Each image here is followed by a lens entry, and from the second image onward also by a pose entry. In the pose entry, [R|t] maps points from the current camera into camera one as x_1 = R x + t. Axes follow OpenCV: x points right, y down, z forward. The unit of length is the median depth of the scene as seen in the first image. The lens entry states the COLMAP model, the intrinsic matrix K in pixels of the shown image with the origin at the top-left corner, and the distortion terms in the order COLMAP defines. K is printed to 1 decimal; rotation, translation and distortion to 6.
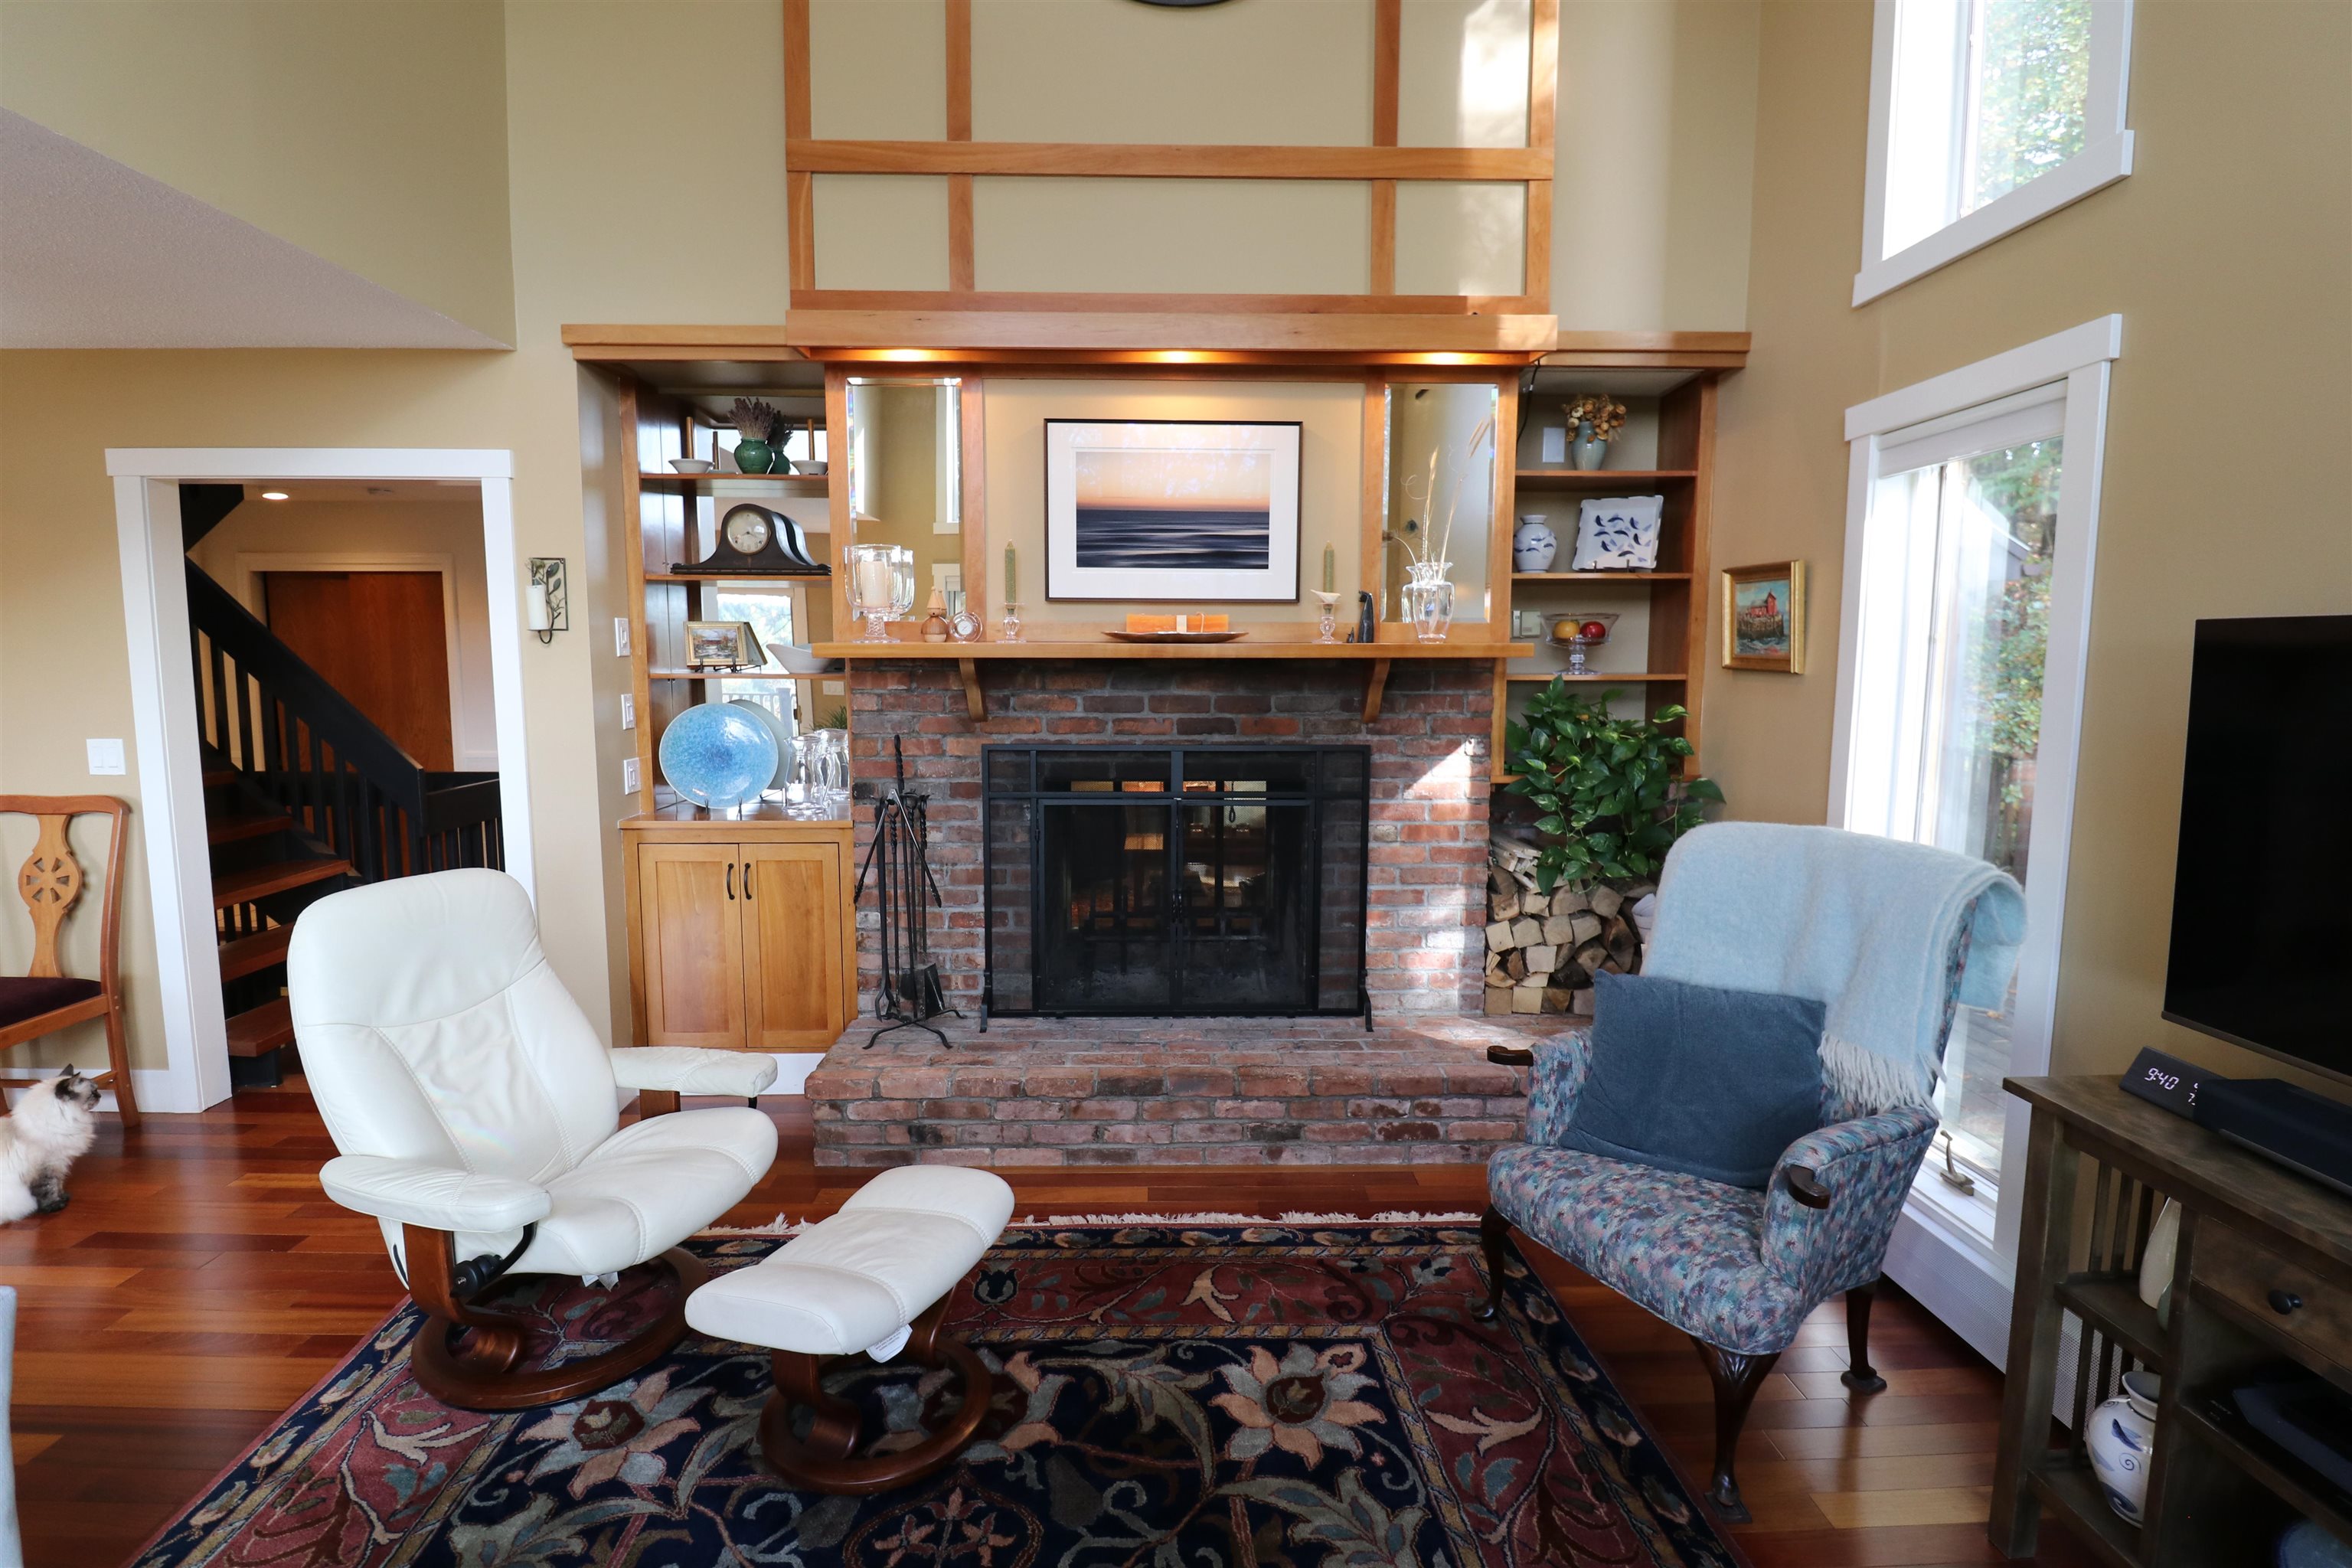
lens RADIAL K [[1080.0, 0, 1176.7], [0, 1080.0, 765.1], [0, 0, 1]] dist [0.000428, -0.013965]
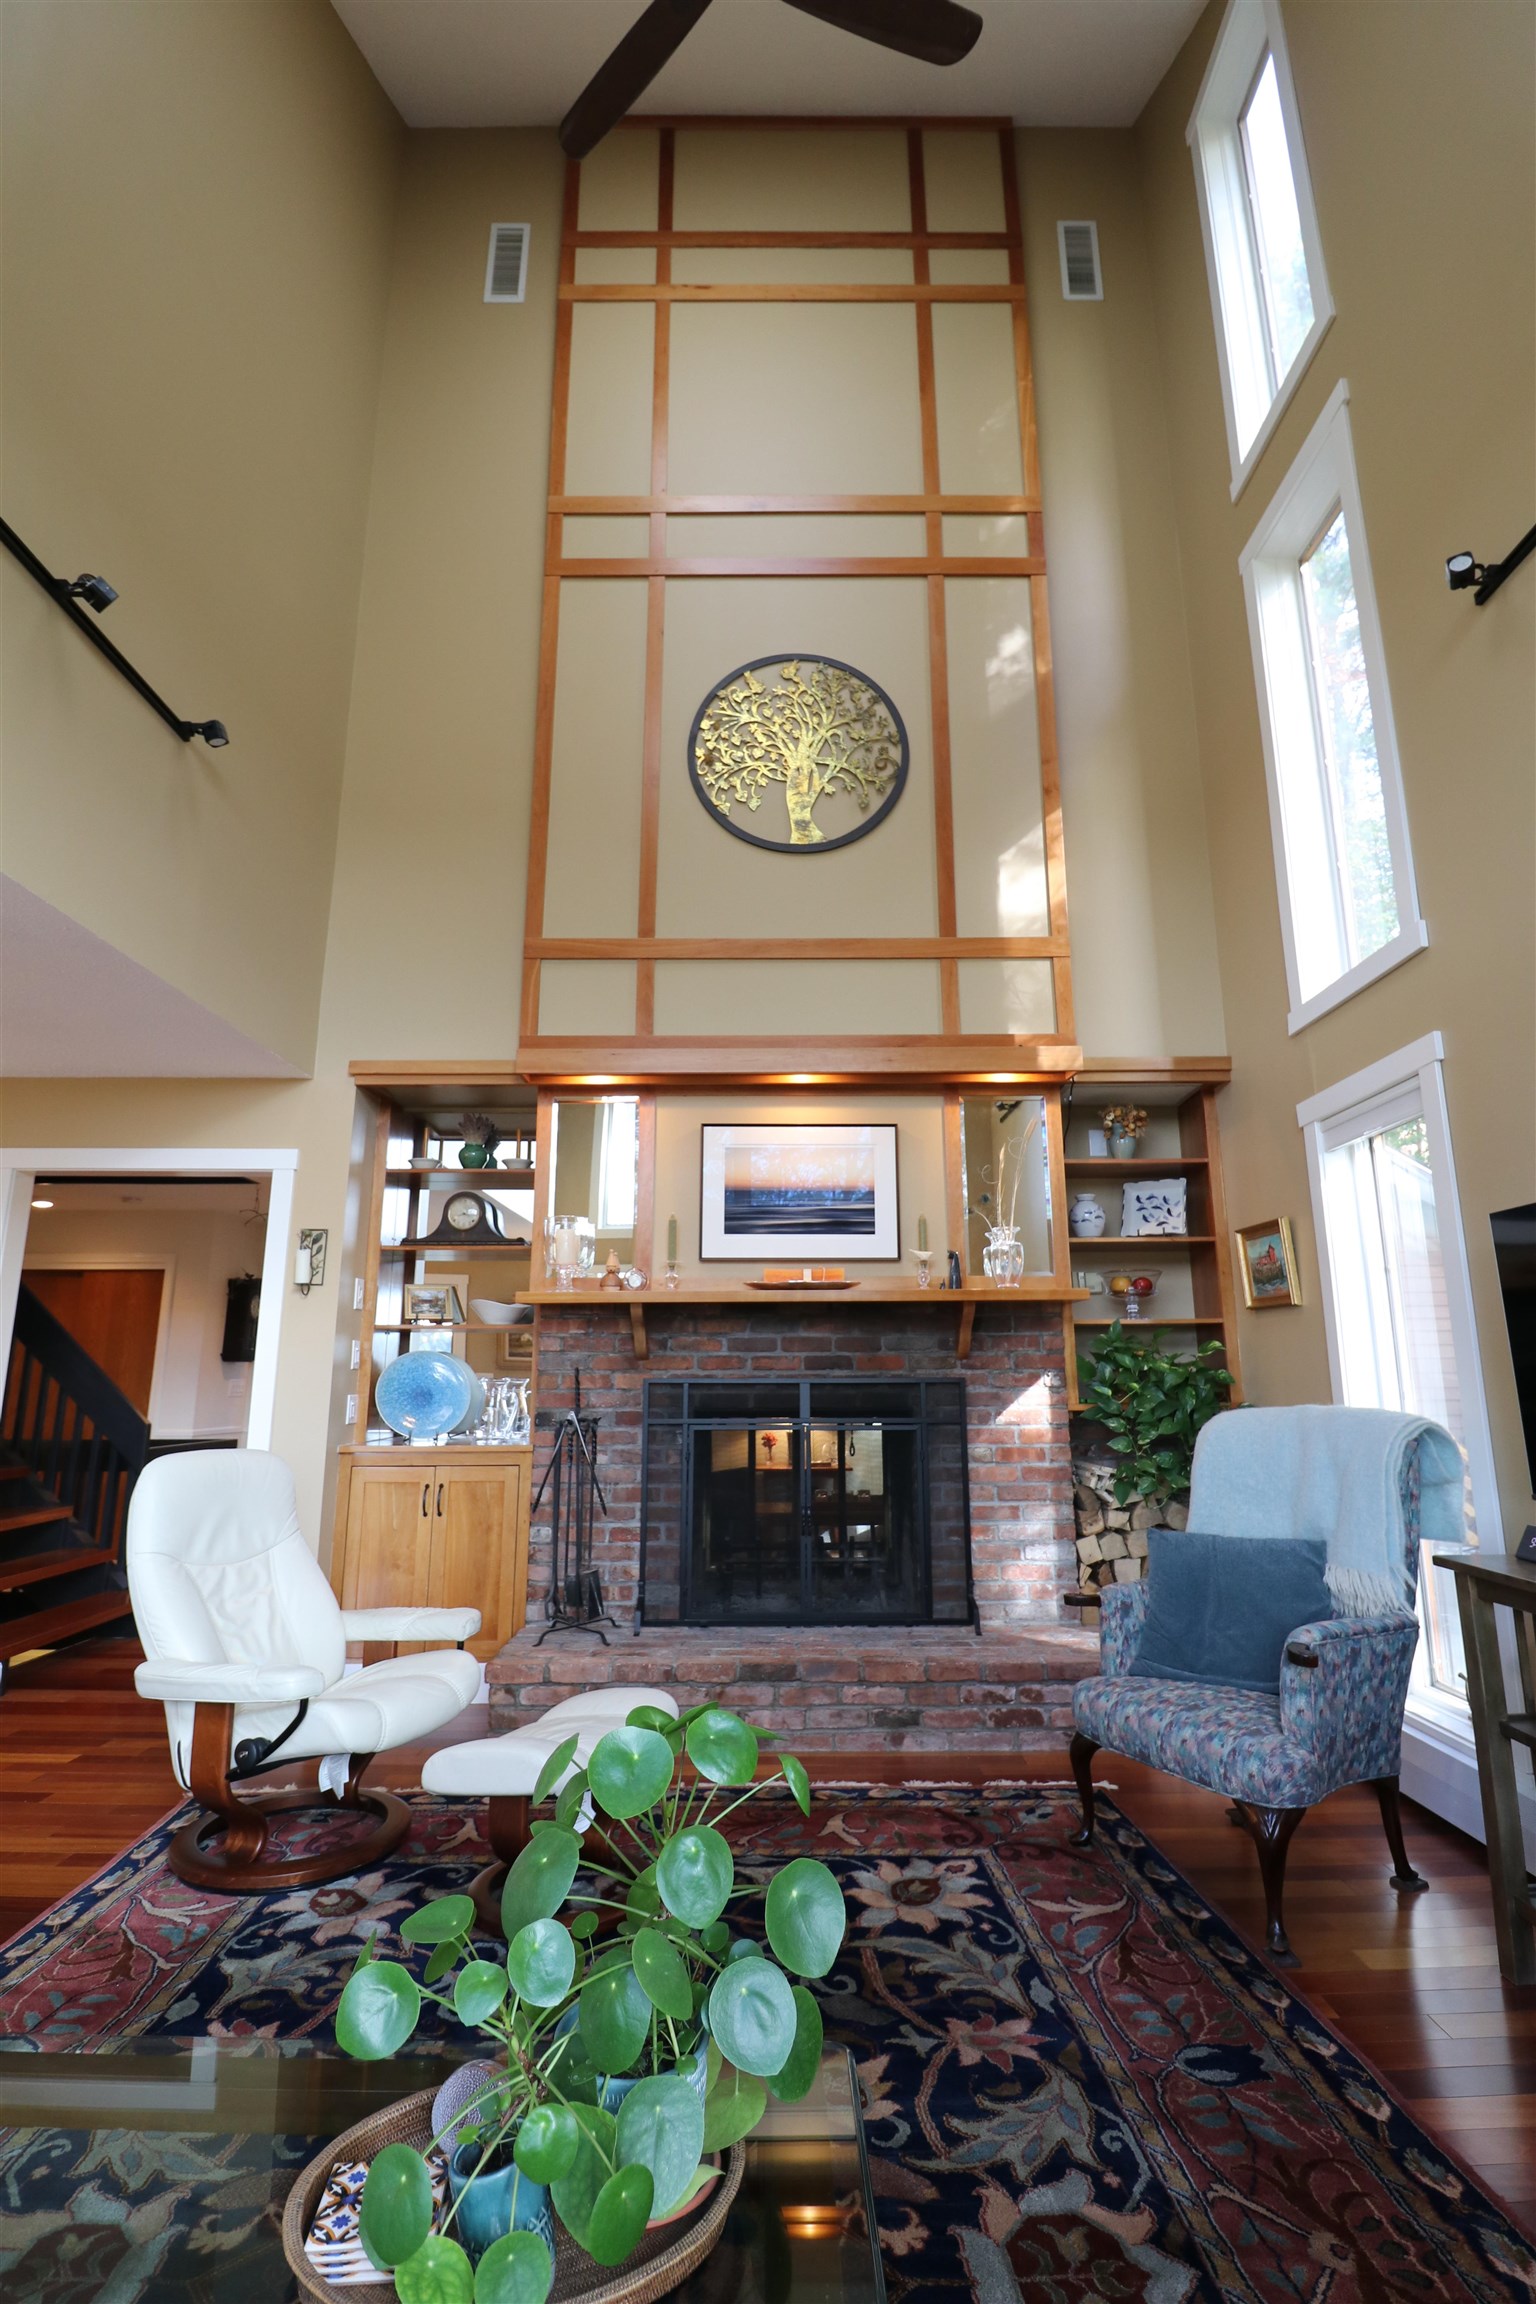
lens RADIAL K [[1056.9, 0, 774.2], [0, 1056.9, 1152.1], [0, 0, 1]] dist [-0.000369, -0.015749]
pose [[0.999766, -0.010040, -0.019145, -0.009378], [0.003624, 0.950912, -0.309440, 0.118258], [0.021312, 0.309298, 0.950726, -0.227923]]
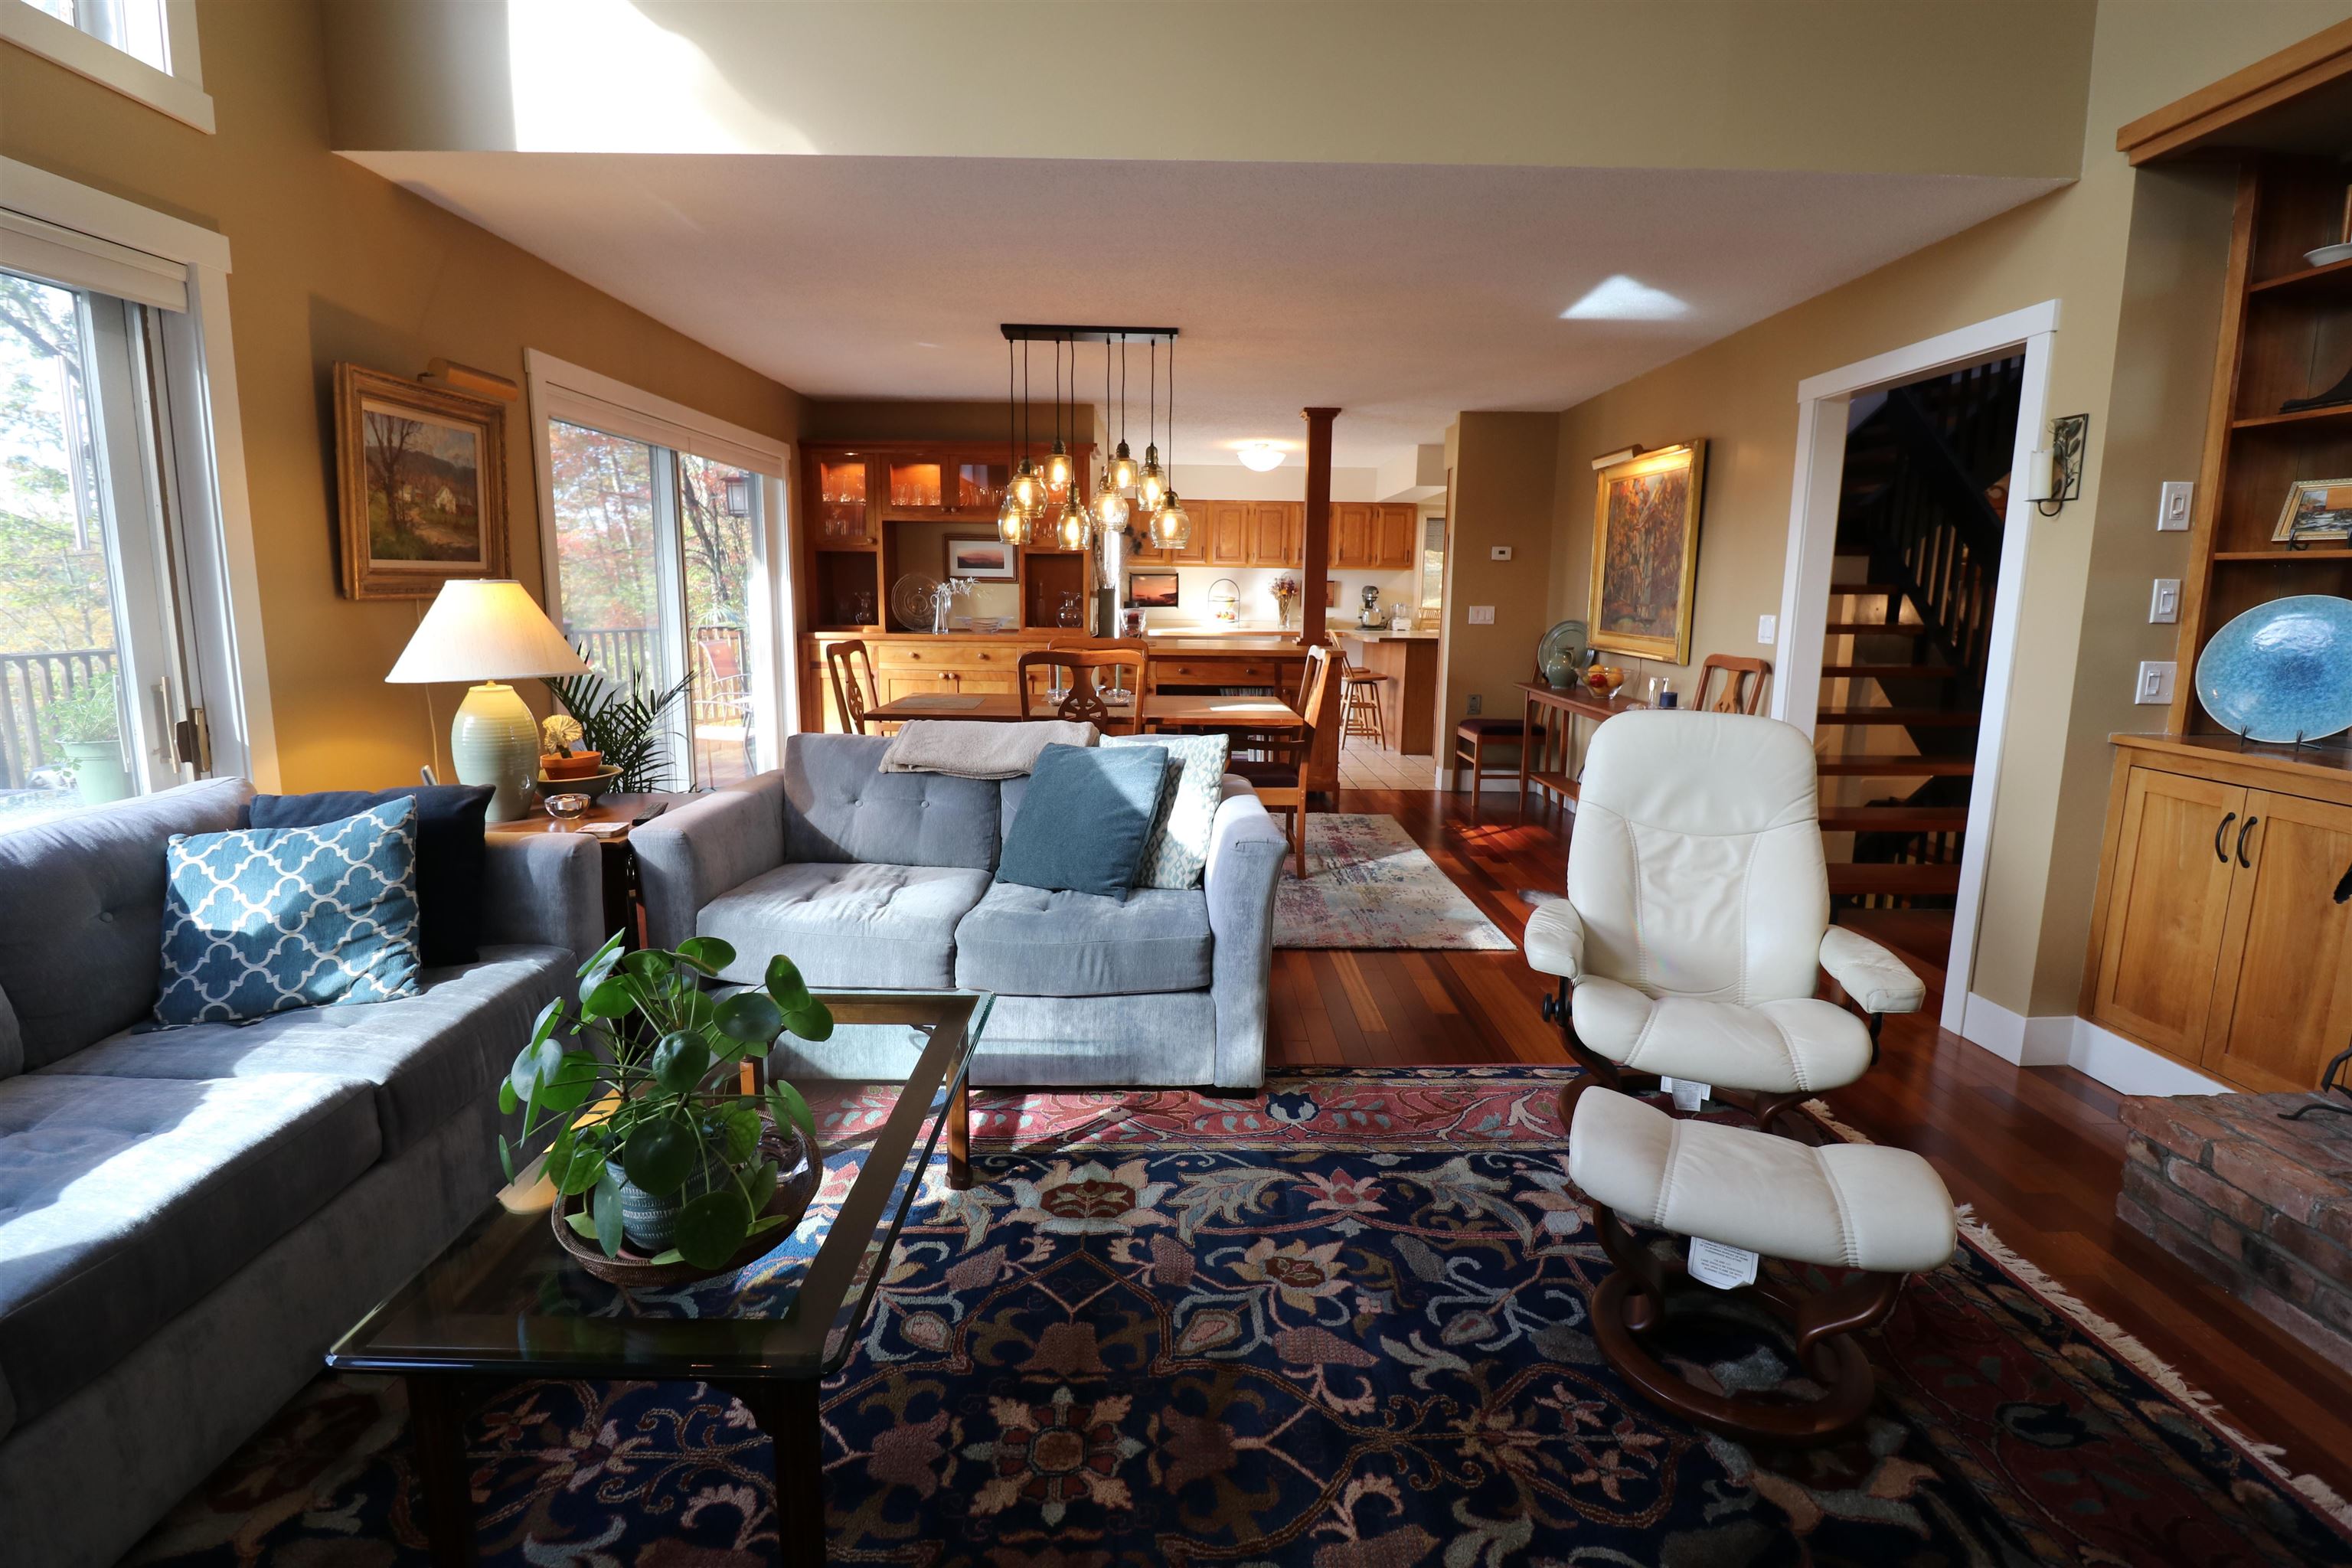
lens RADIAL K [[1080.0, 0, 1176.7], [0, 1080.0, 765.1], [0, 0, 1]] dist [0.000428, -0.013965]
pose [[-0.013719, 0.157358, -0.987446, 0.336969], [-0.114872, 0.980753, 0.157887, 0.031452], [0.993286, 0.115596, 0.004621, 0.326683]]
